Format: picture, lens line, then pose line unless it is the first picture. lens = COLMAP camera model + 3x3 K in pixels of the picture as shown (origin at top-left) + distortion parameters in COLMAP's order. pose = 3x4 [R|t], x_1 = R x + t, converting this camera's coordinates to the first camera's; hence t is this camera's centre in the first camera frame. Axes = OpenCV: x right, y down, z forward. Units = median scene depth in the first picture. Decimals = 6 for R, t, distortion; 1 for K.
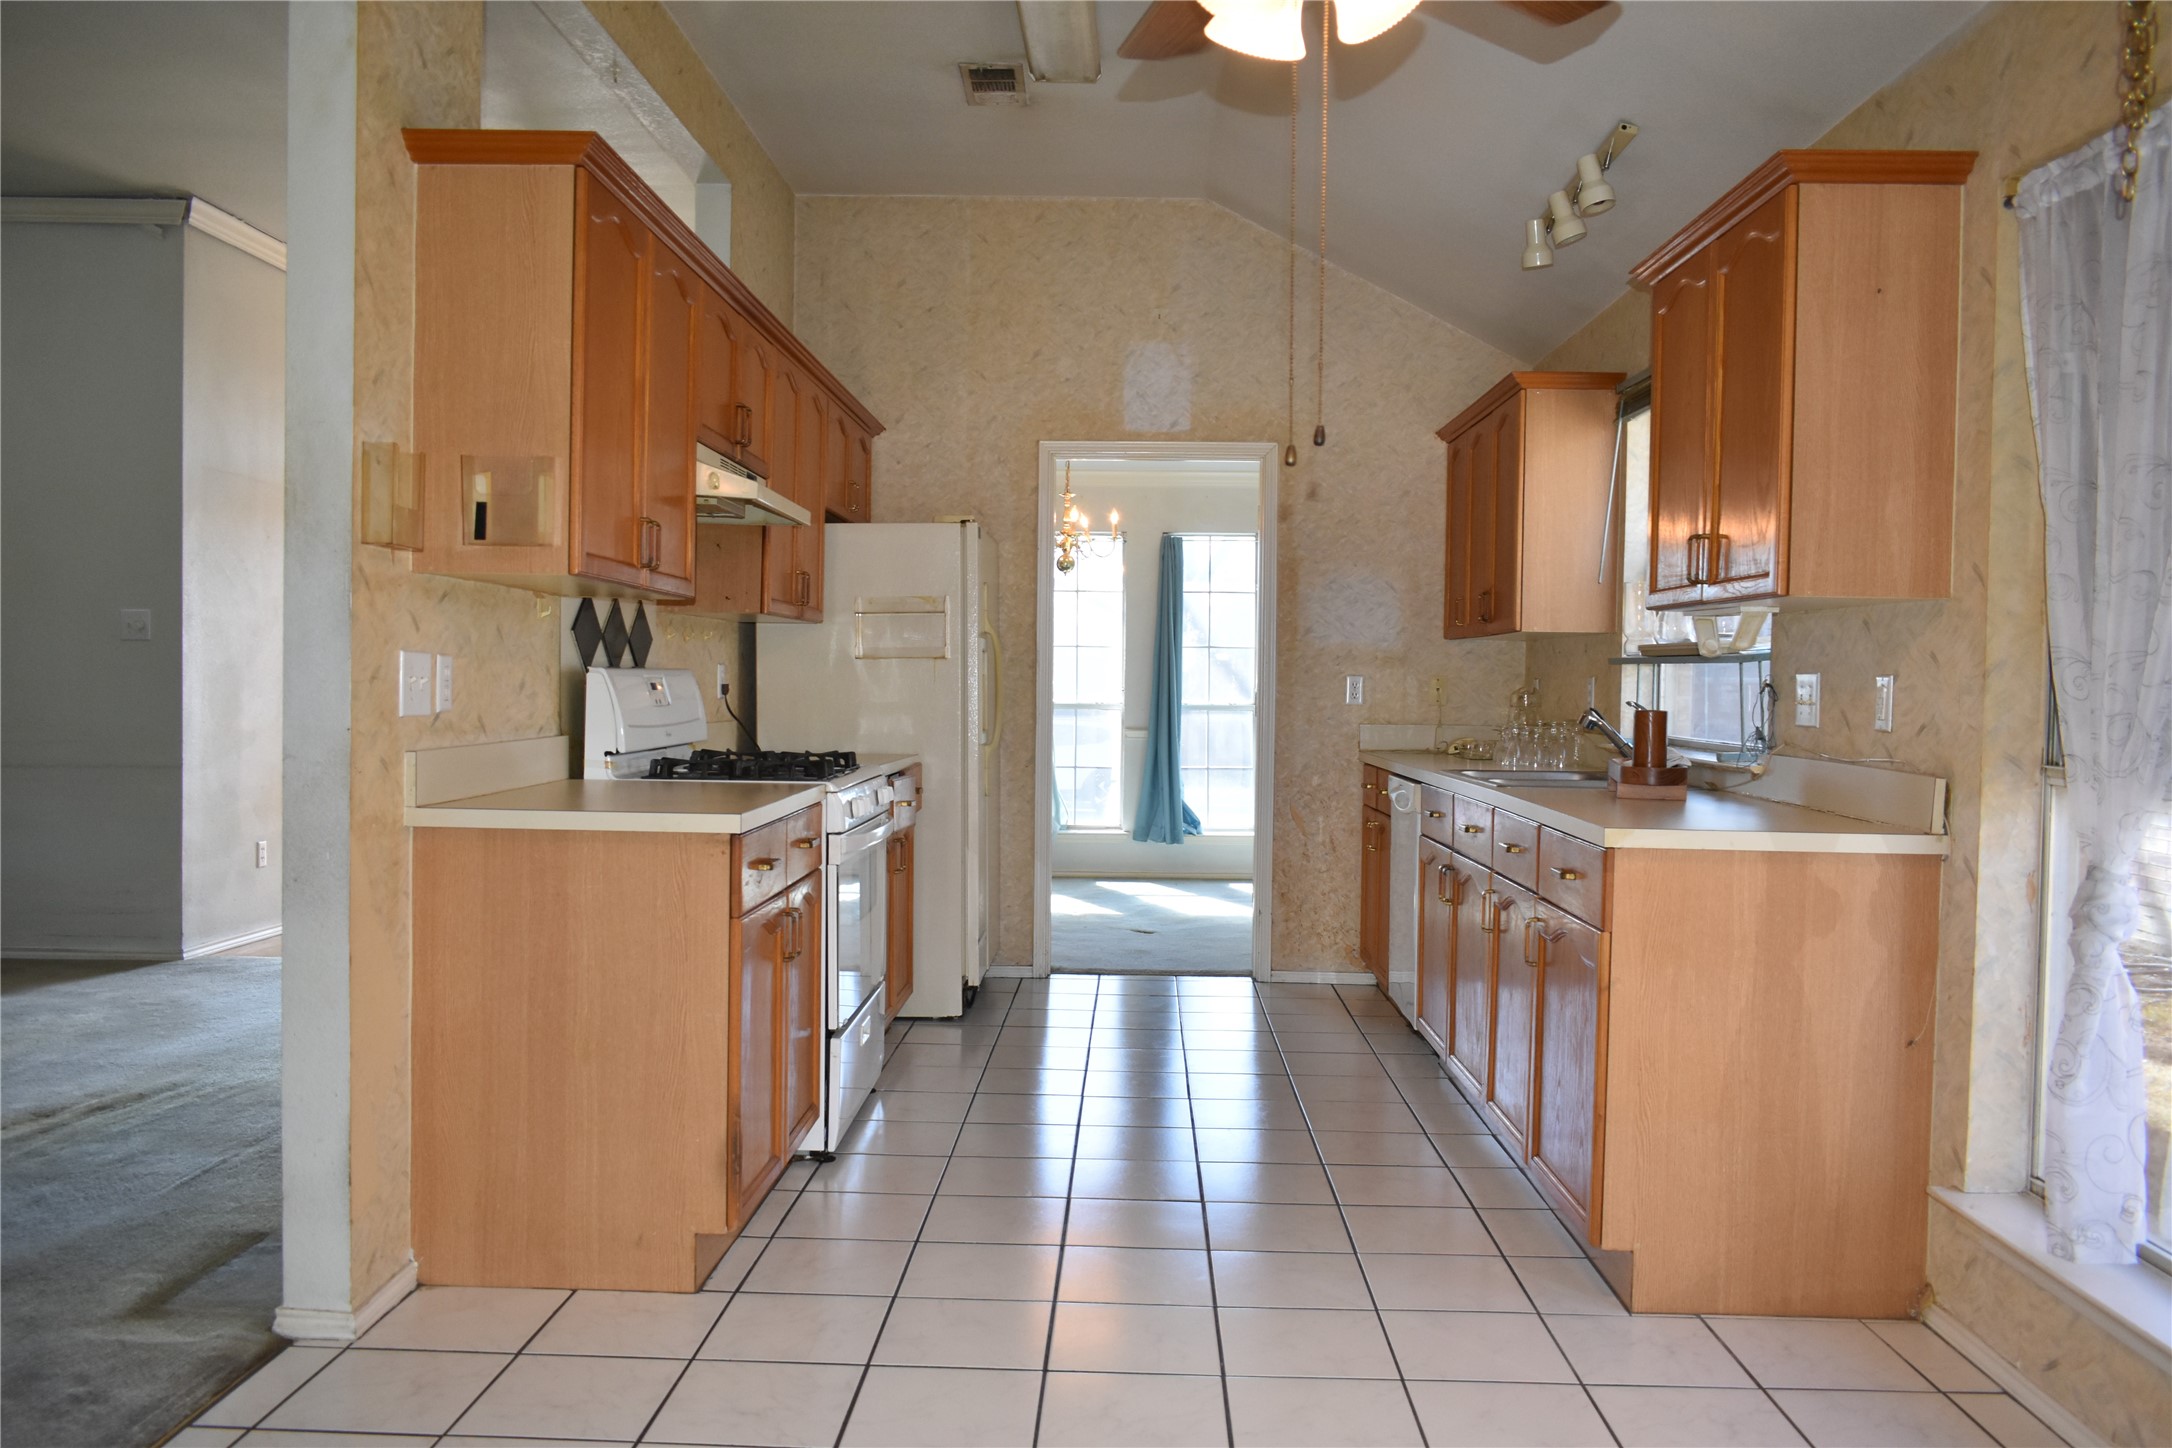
lens RADIAL K [[1638.0, 0, 1088.4], [0, 1638.0, 722.3], [0, 0, 1]] dist [-0.028517, 0.010162]
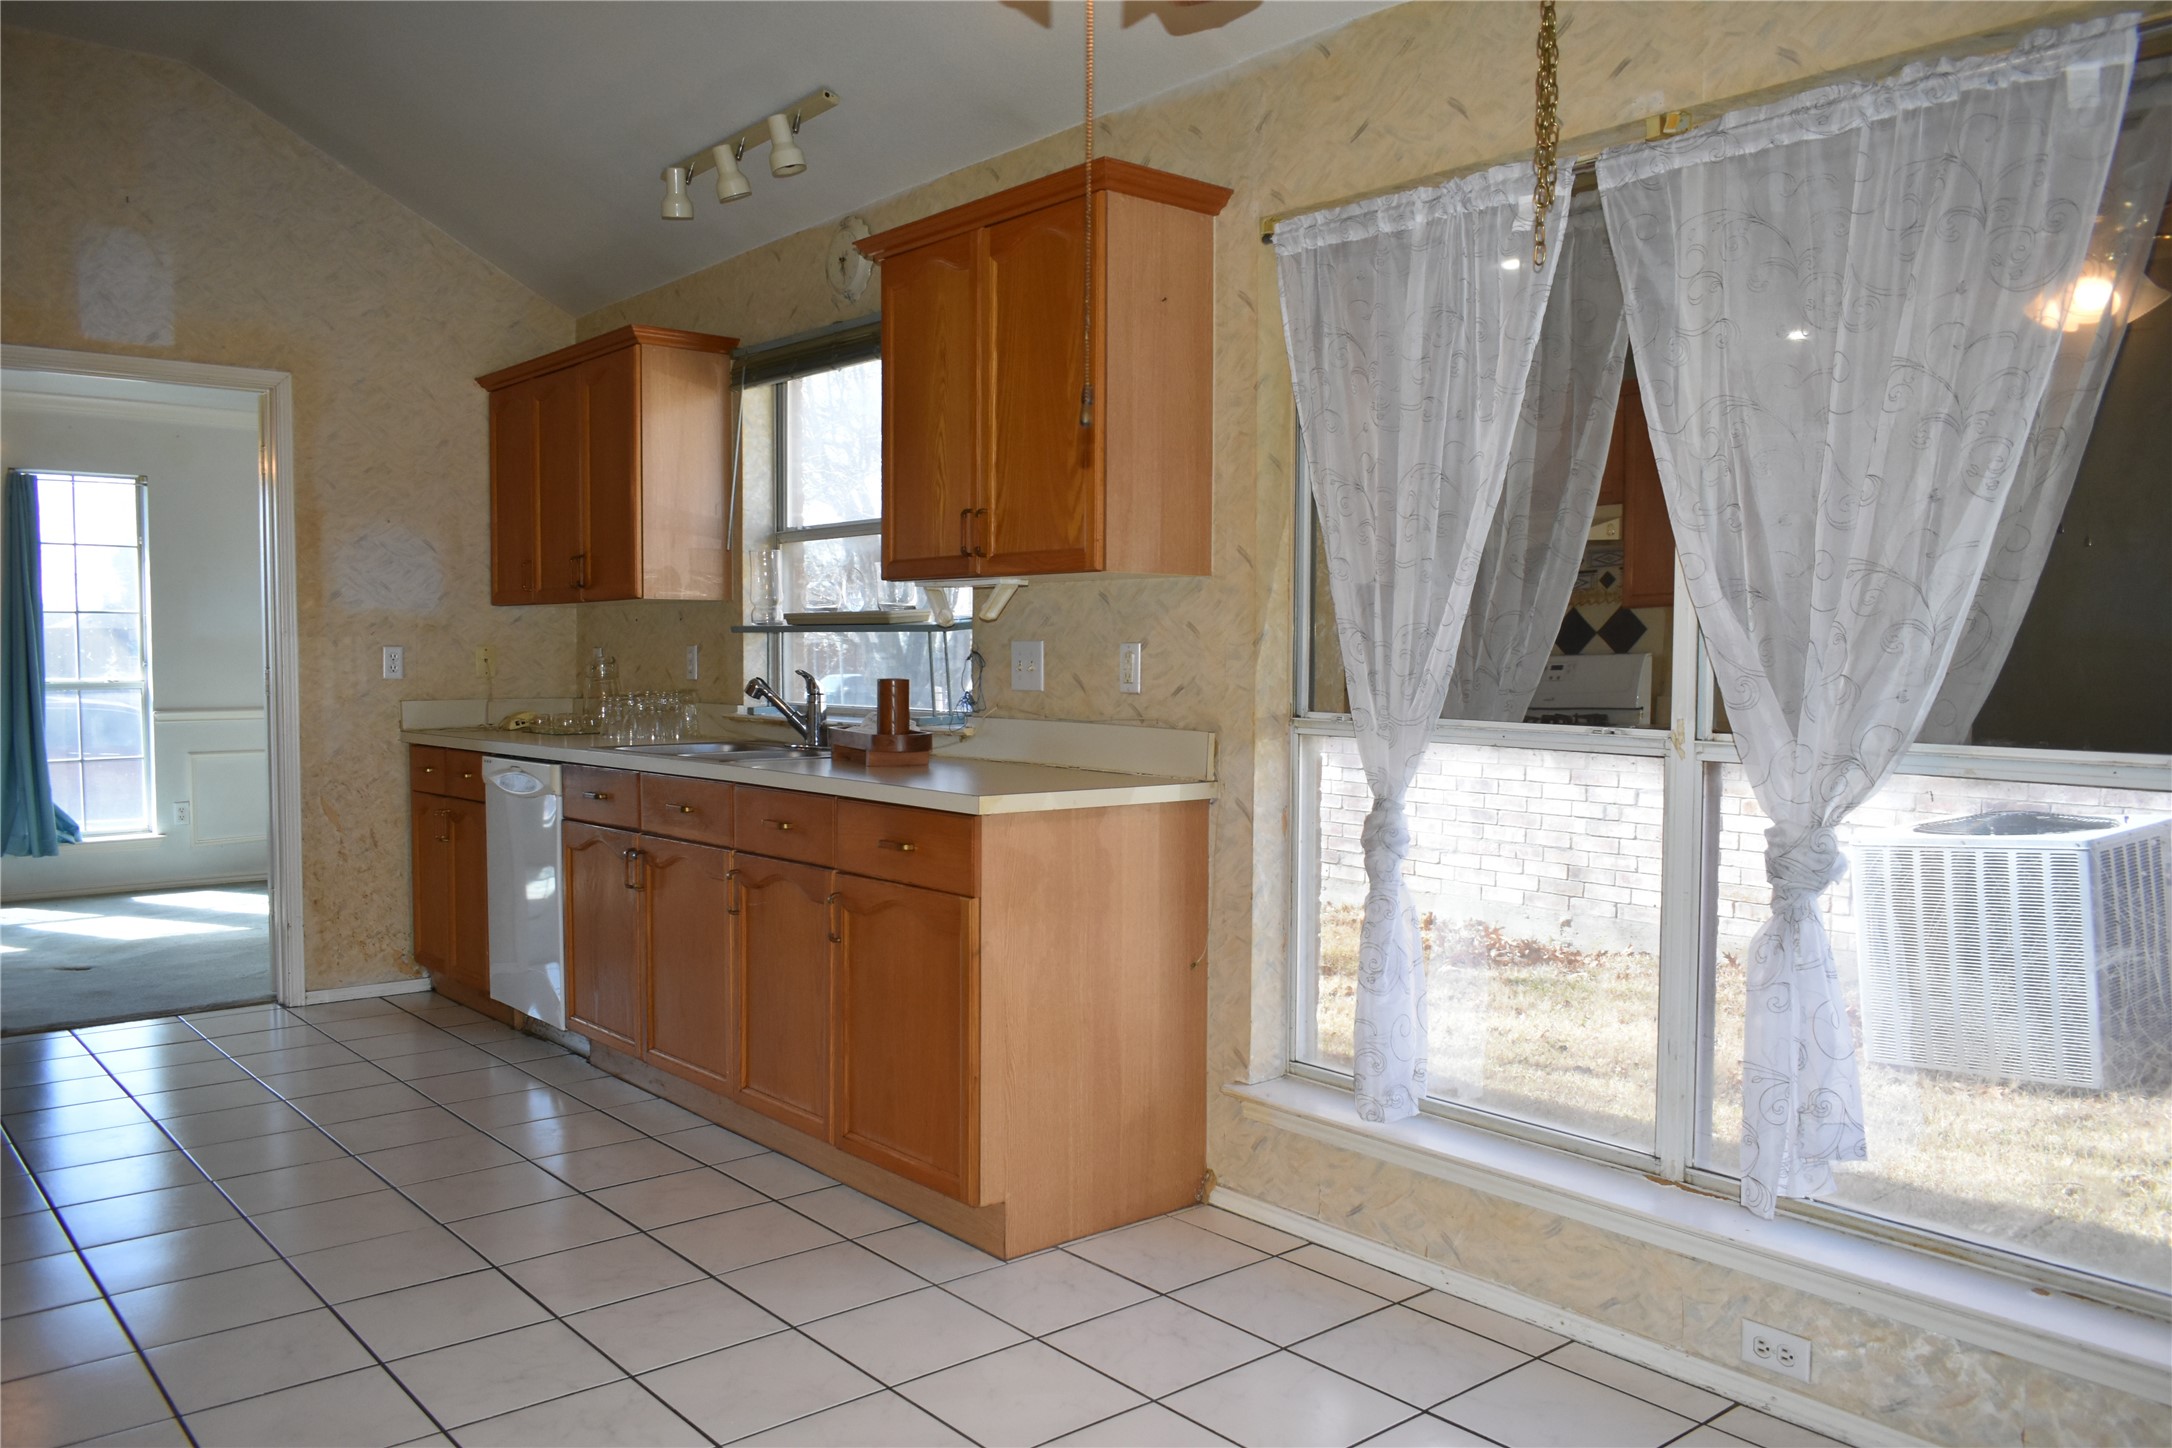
lens RADIAL K [[1638.0, 0, 1089.6], [0, 1638.0, 725.0], [0, 0, 1]] dist [-0.028517, 0.010162]
pose [[0.740043, -0.041127, 0.671301, -0.274179], [0.025535, 0.999127, 0.033062, -0.009873], [-0.672075, -0.007325, 0.740447, 0.171835]]
